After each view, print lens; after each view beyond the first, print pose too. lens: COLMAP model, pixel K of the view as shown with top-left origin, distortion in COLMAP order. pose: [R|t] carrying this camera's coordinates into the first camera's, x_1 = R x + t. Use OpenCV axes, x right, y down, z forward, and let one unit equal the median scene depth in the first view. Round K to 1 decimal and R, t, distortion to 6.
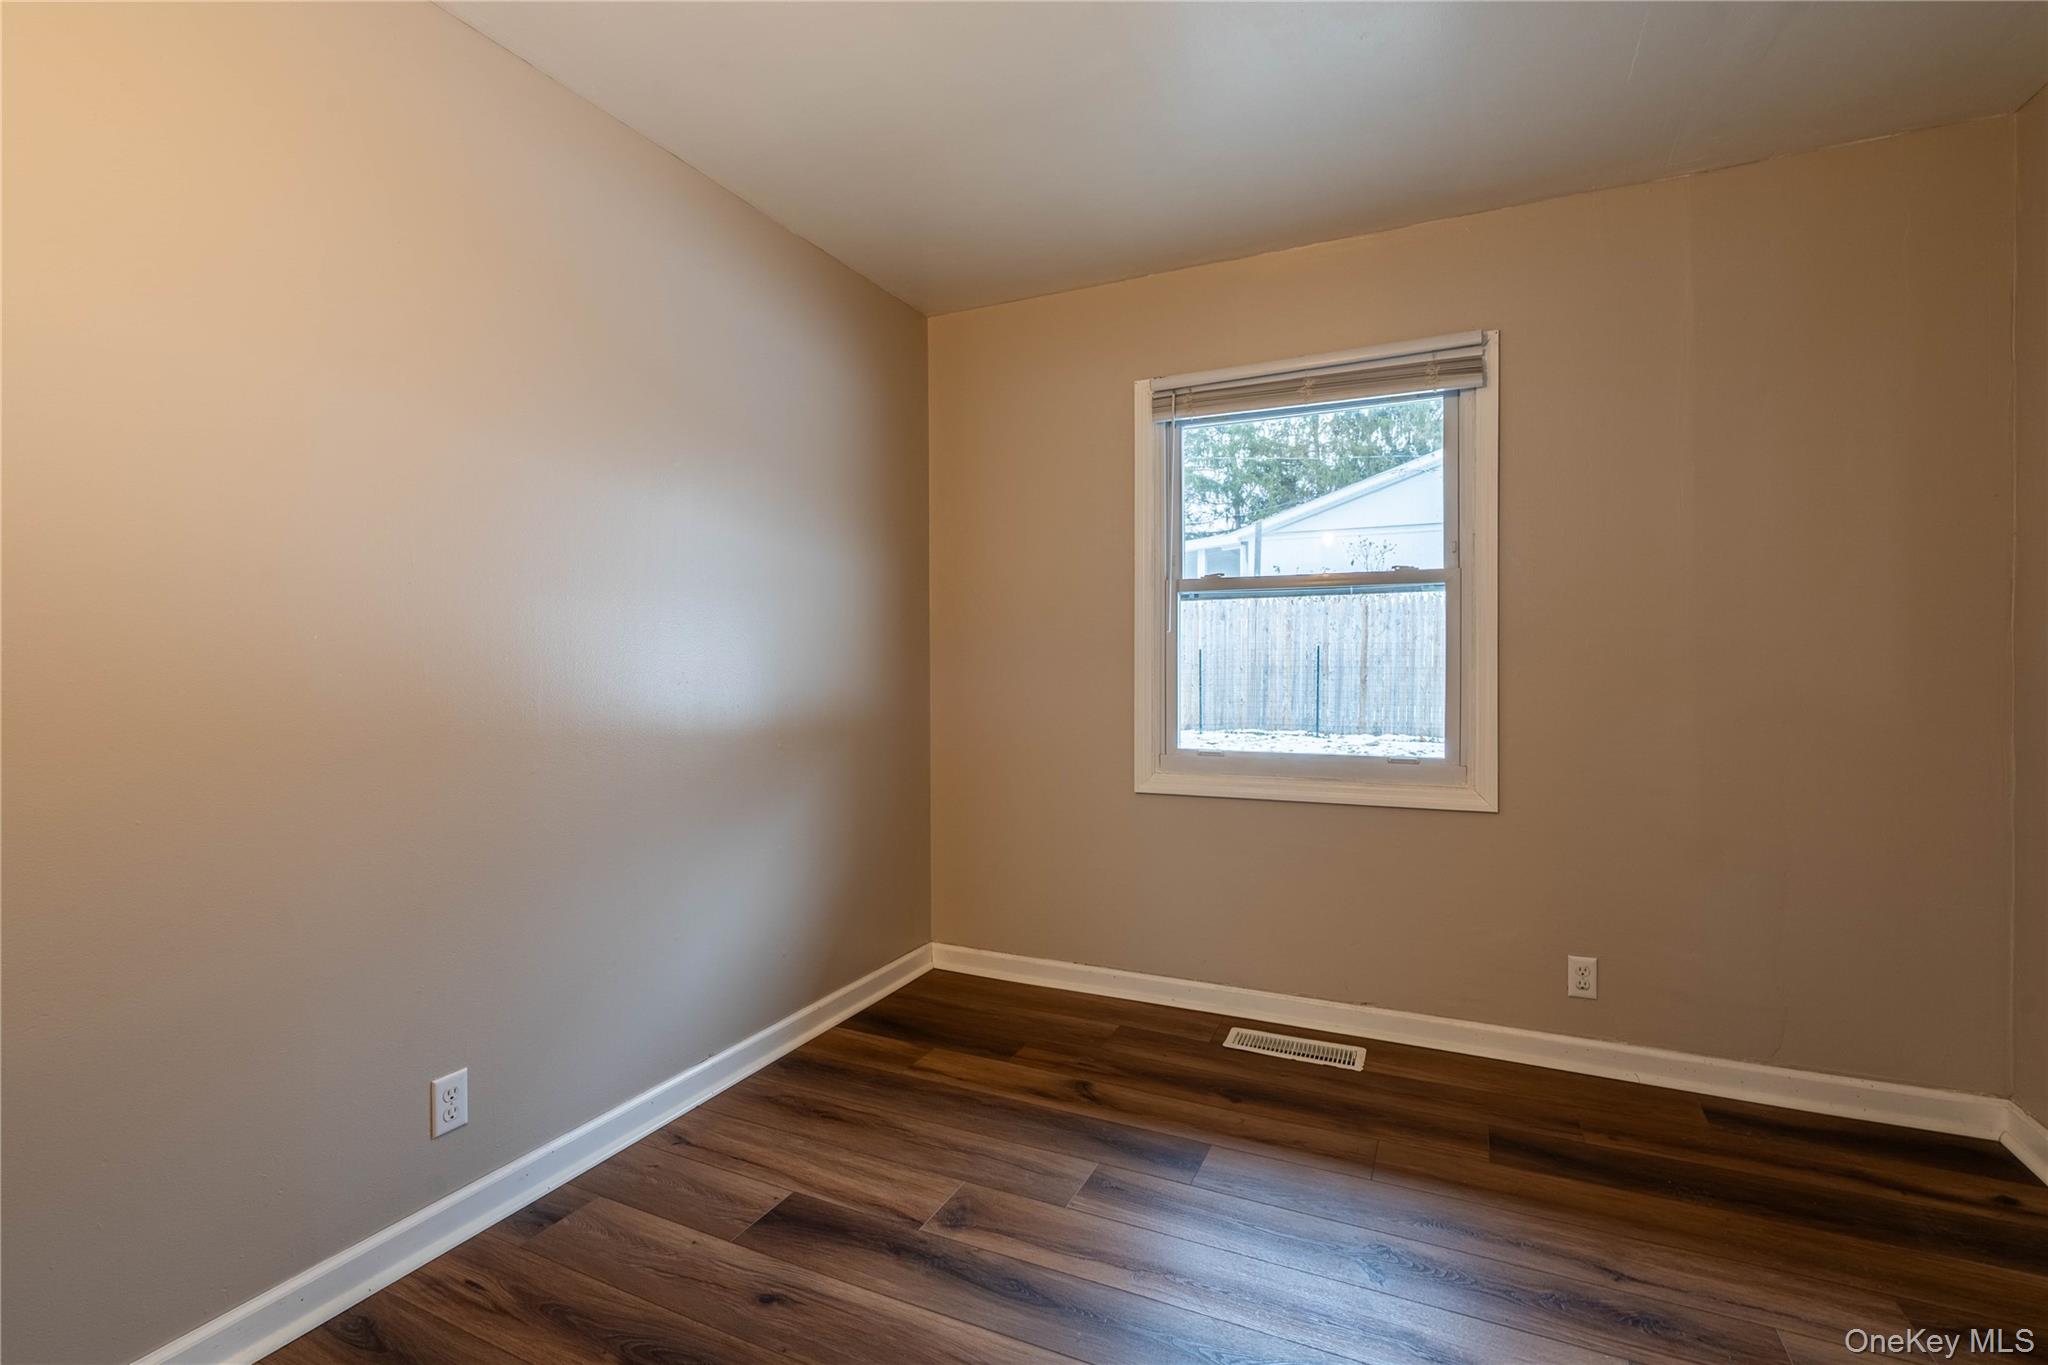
lens RADIAL K [[921.1, 0, 1022.4], [0, 921.1, 670.6], [0, 0, 1]] dist [0.001724, 0.000874]
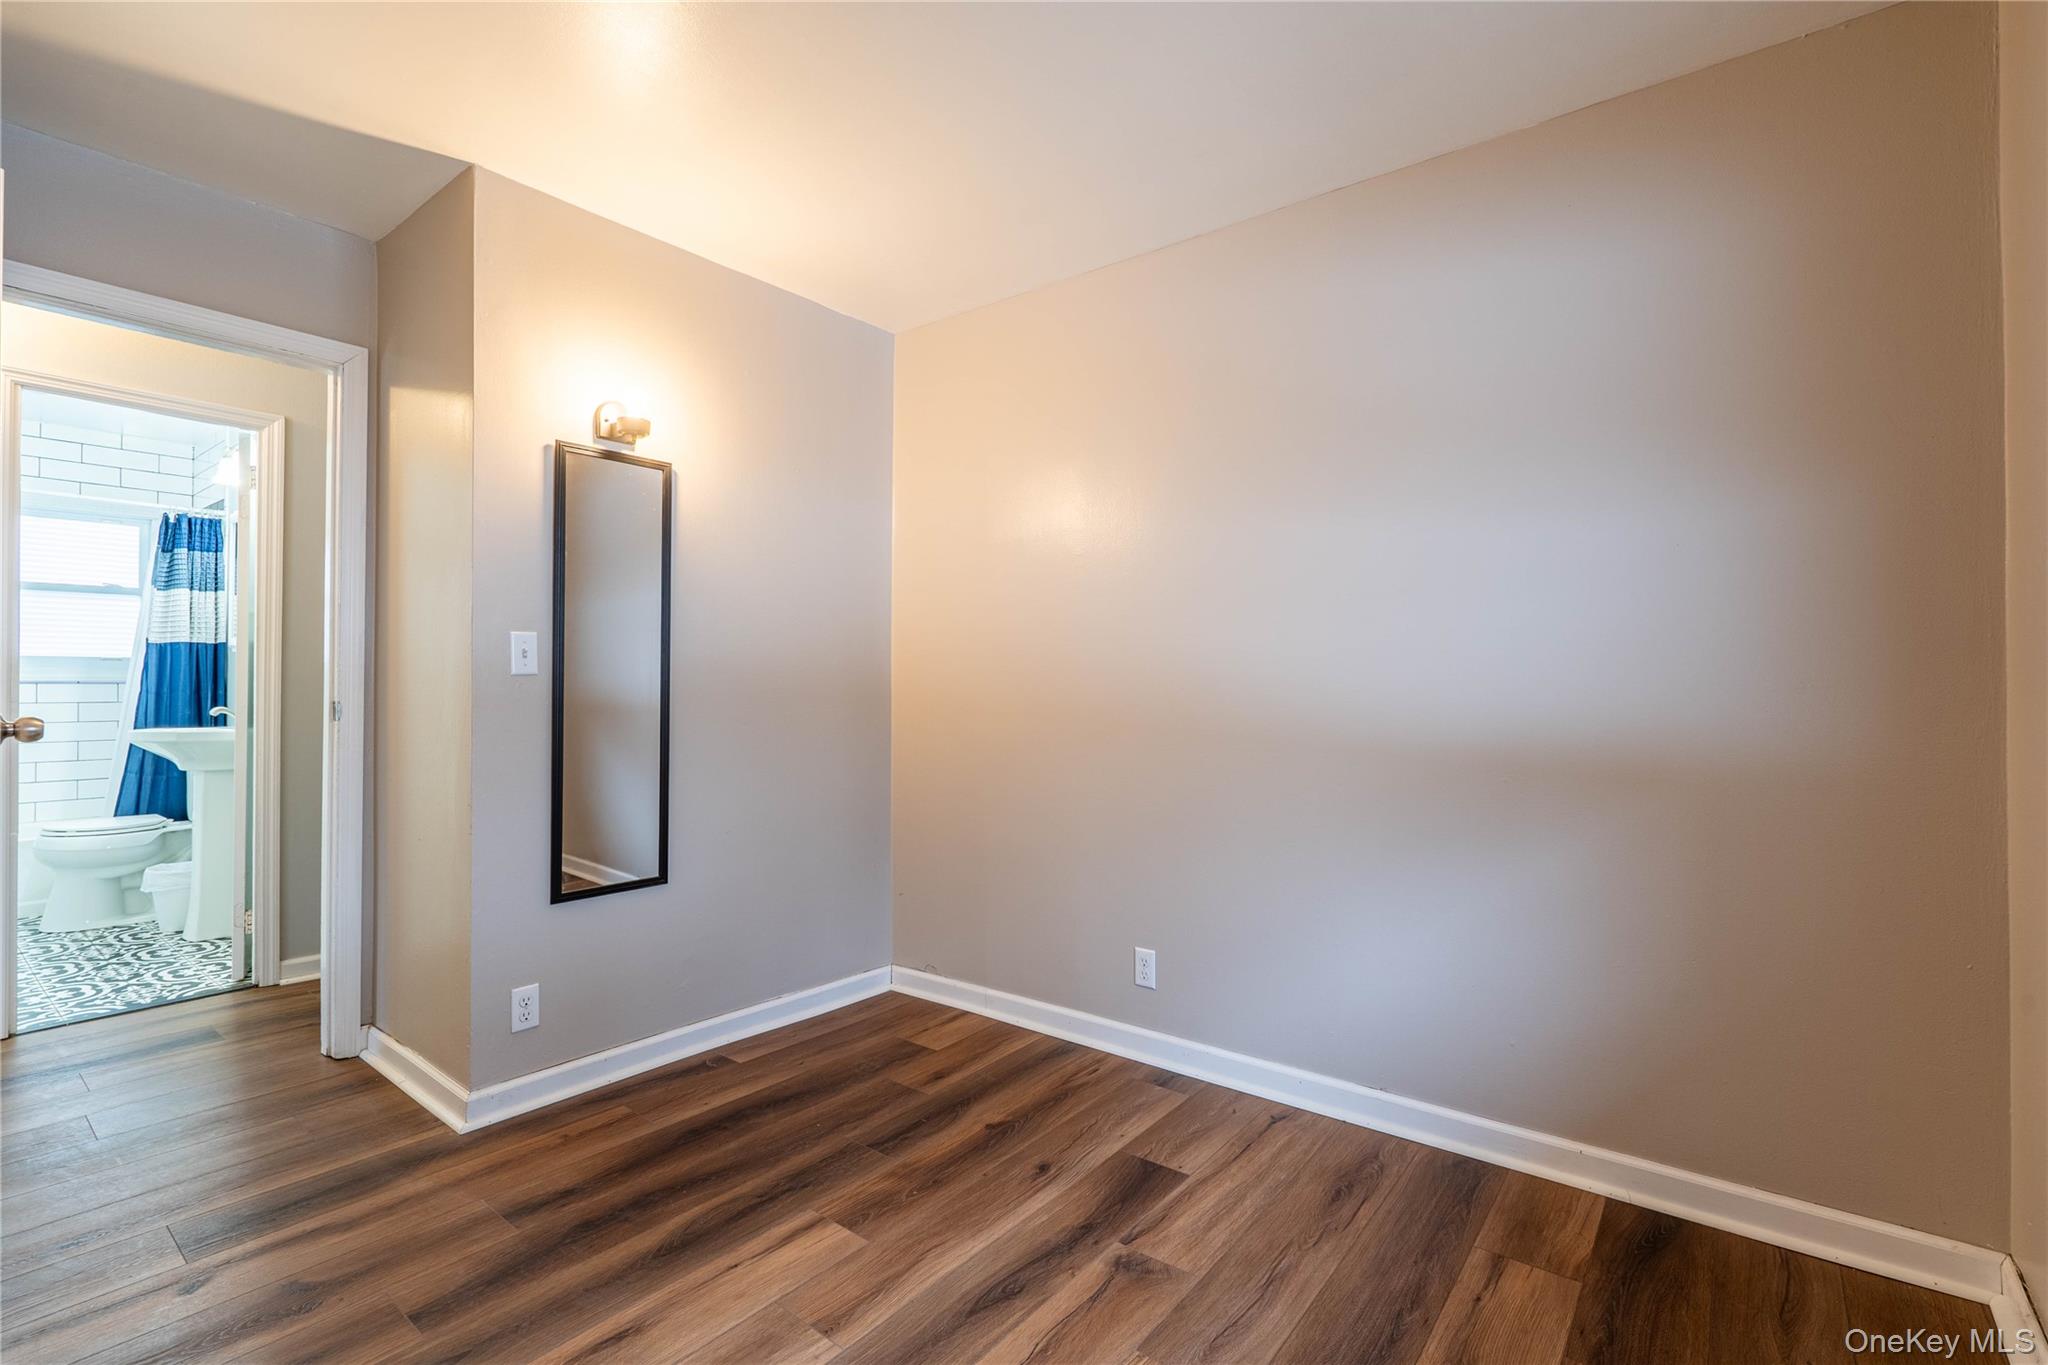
lens RADIAL K [[921.1, 0, 1021.4], [0, 921.1, 683.1], [0, 0, 1]] dist [0.001724, 0.000874]
pose [[-0.218551, -0.000407, -0.975825, 0.824242], [-0.007850, 0.999968, 0.001341, 0.001451], [0.975794, 0.007953, -0.218548, 1.037547]]
